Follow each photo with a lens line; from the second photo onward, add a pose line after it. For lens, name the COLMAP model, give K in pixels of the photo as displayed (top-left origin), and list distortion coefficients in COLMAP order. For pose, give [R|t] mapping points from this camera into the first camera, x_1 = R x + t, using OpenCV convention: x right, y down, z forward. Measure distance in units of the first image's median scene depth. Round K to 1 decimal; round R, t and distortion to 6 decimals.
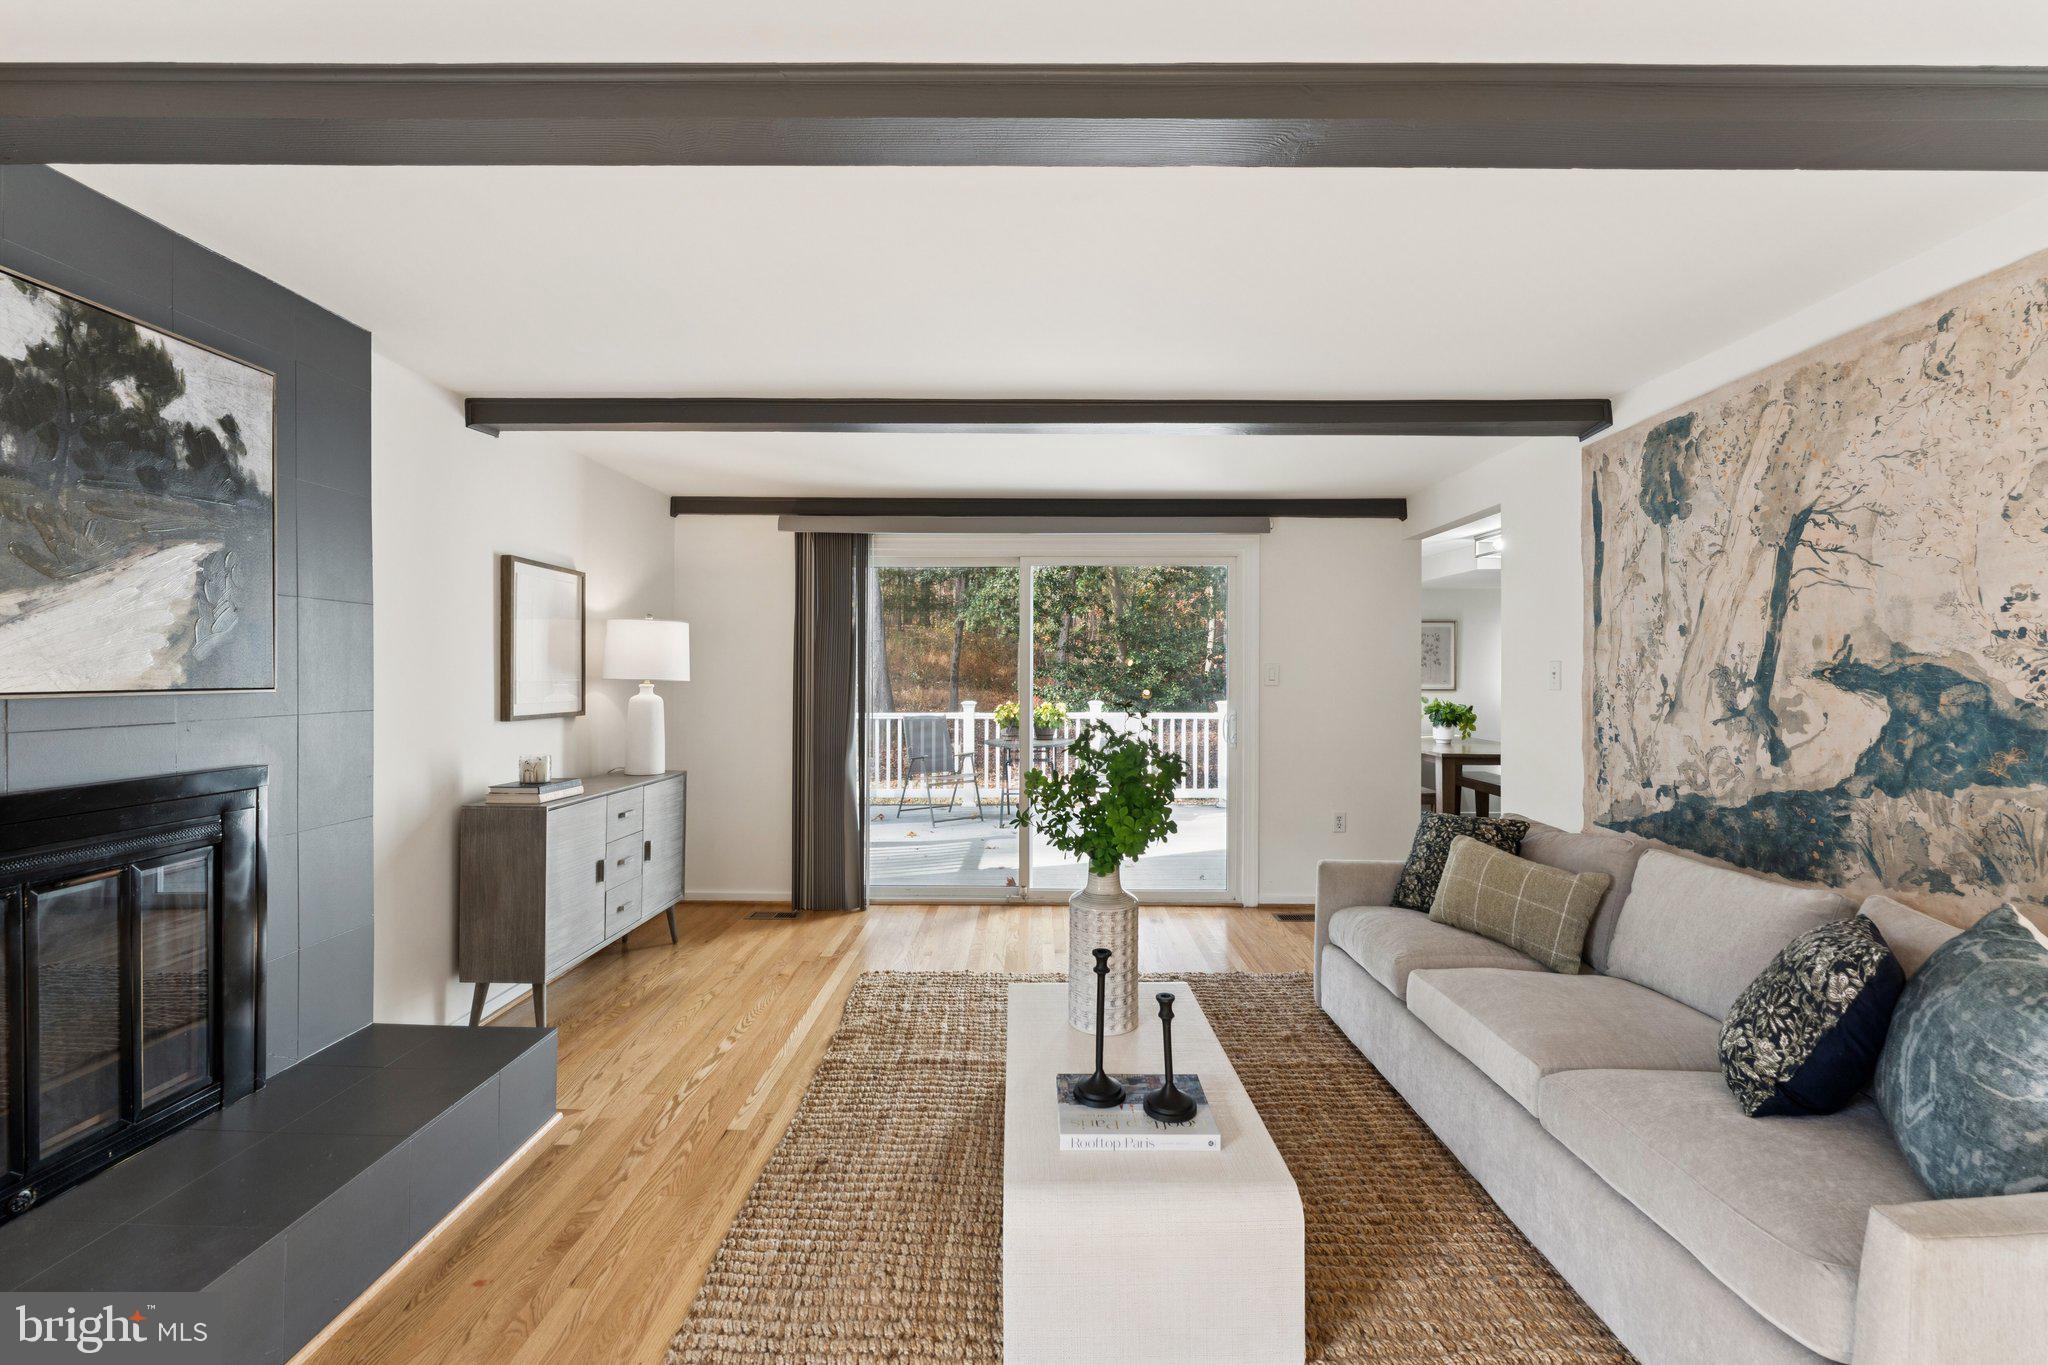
lens RADIAL K [[831.6, 0, 1041.6], [0, 831.6, 671.6], [0, 0, 1]] dist [0.000264, -0.001032]
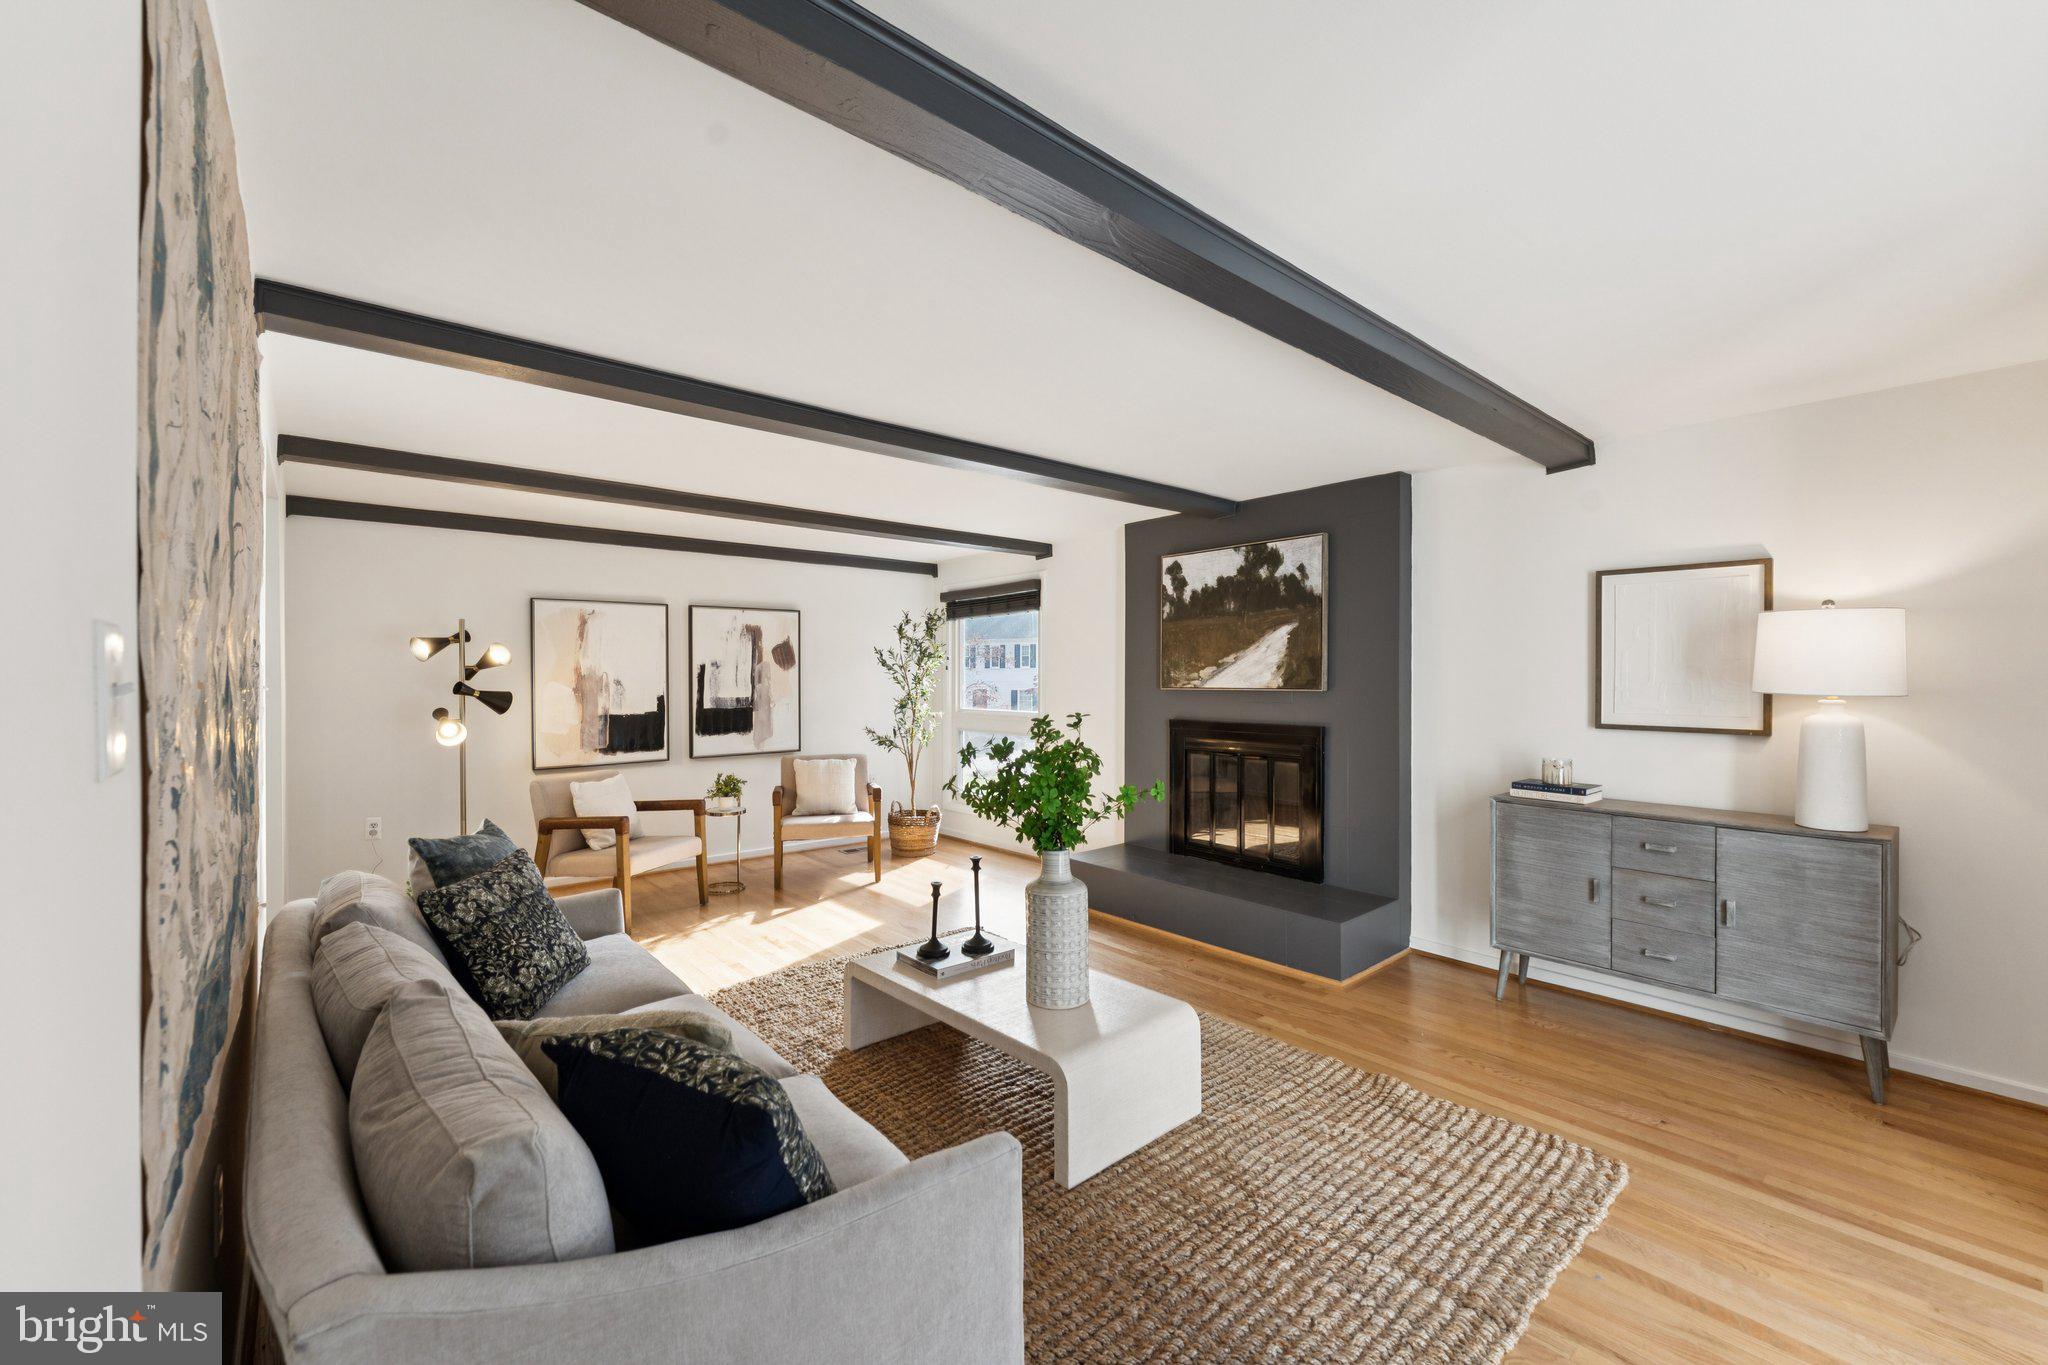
lens RADIAL K [[831.6, 0, 1040.9], [0, 831.6, 684.9], [0, 0, 1]] dist [0.000264, -0.001032]
pose [[-0.753633, -0.006843, -0.657260, 1.017259], [-0.008624, 0.999963, -0.000523, 0.019240], [0.657239, 0.005274, -0.753664, 2.285554]]
